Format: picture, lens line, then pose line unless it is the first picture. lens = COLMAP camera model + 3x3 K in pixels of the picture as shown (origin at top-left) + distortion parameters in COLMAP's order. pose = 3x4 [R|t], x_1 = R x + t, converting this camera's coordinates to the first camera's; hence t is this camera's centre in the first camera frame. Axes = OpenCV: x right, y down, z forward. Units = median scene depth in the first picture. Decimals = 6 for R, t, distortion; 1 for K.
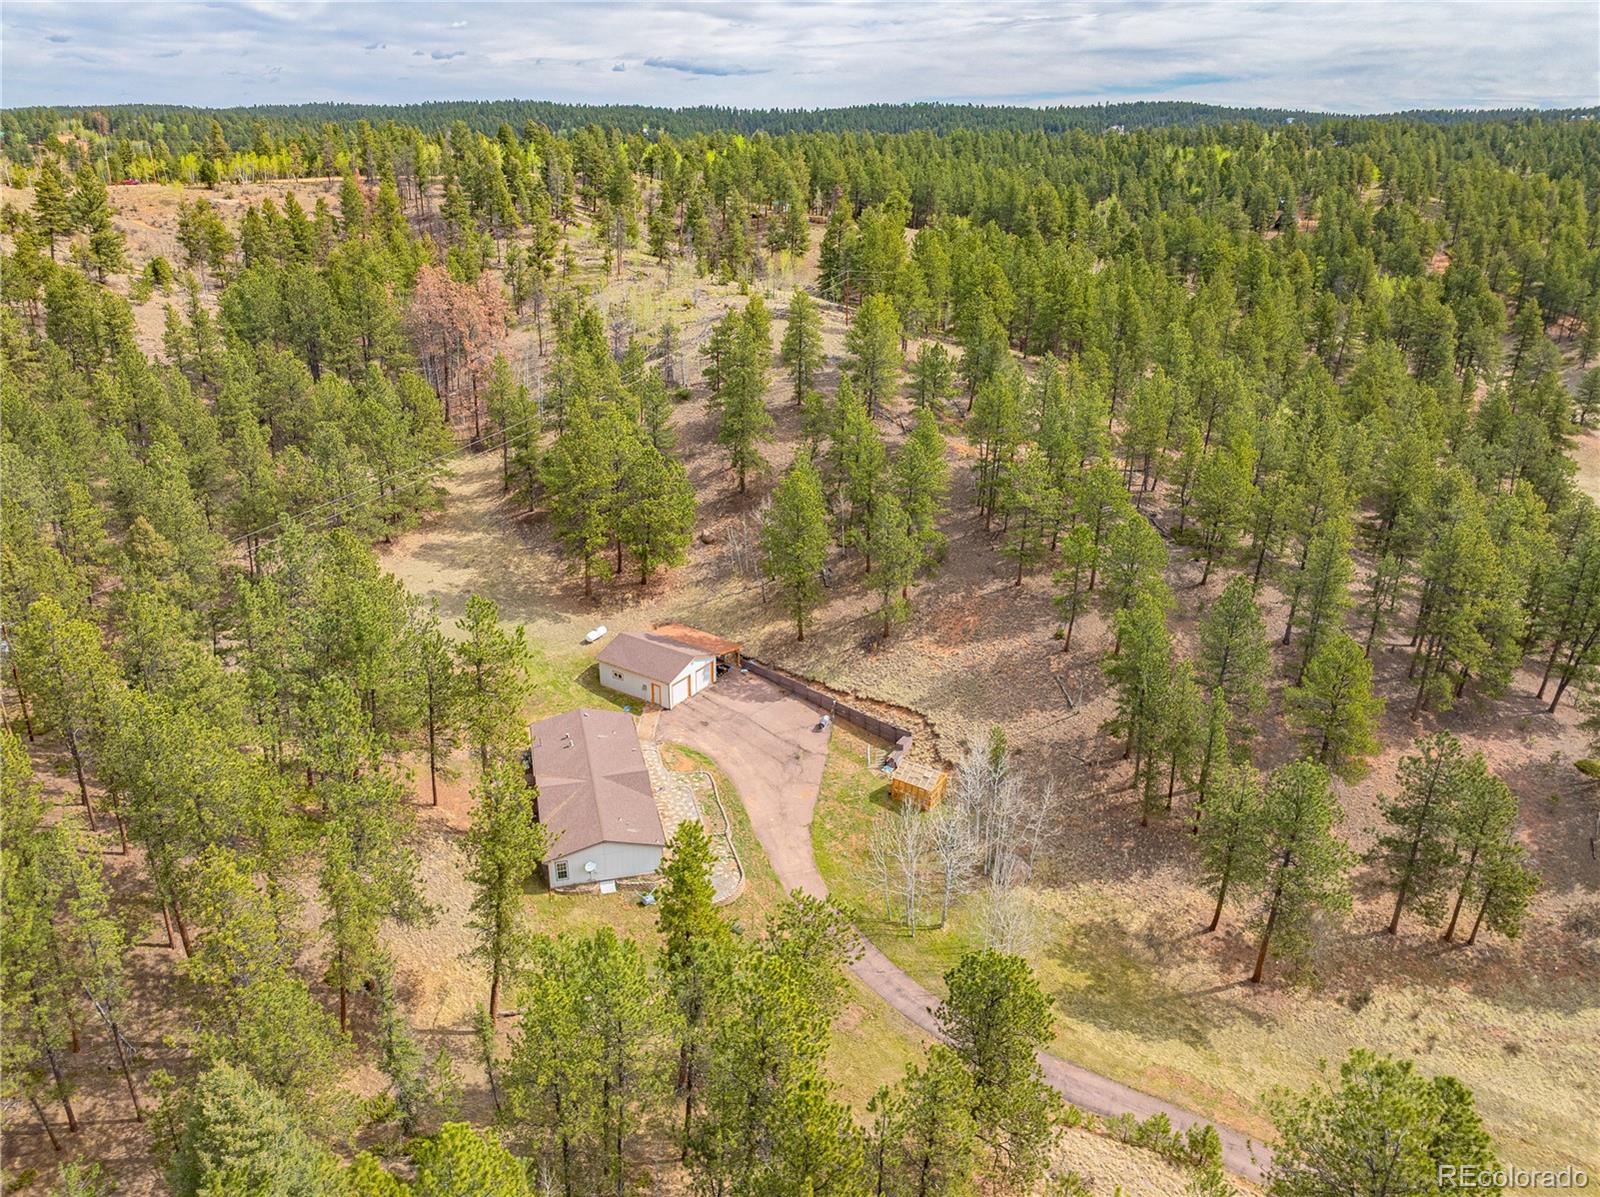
lens RADIAL K [[1135.8, 0, 796.3], [0, 1135.8, 596.8], [0, 0, 1]] dist [-0.028319, 0.002260]
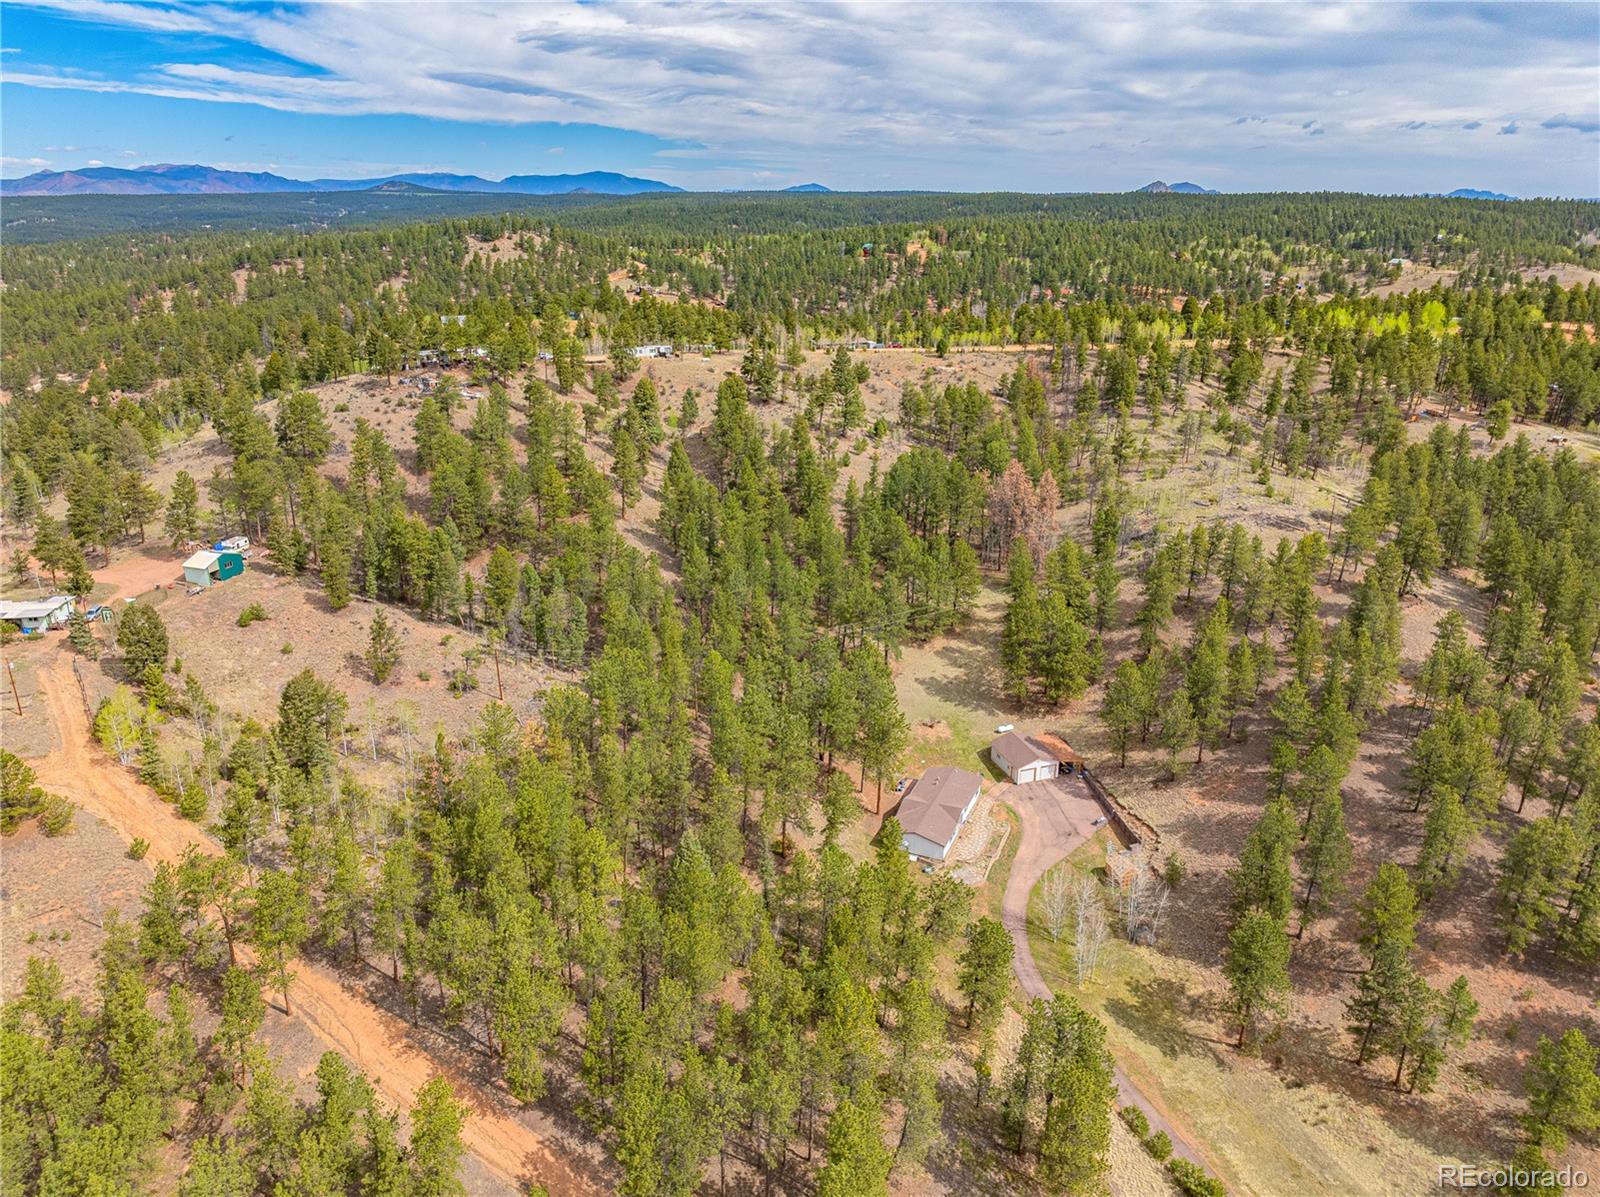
lens RADIAL K [[1135.8, 0, 800.6], [0, 1135.8, 599.8], [0, 0, 1]] dist [-0.028319, 0.002260]
pose [[0.787342, 0.198532, -0.583676, 0.529889], [-0.228123, 0.973352, 0.023353, -0.123494], [0.572759, 0.114763, 0.811651, -0.523378]]
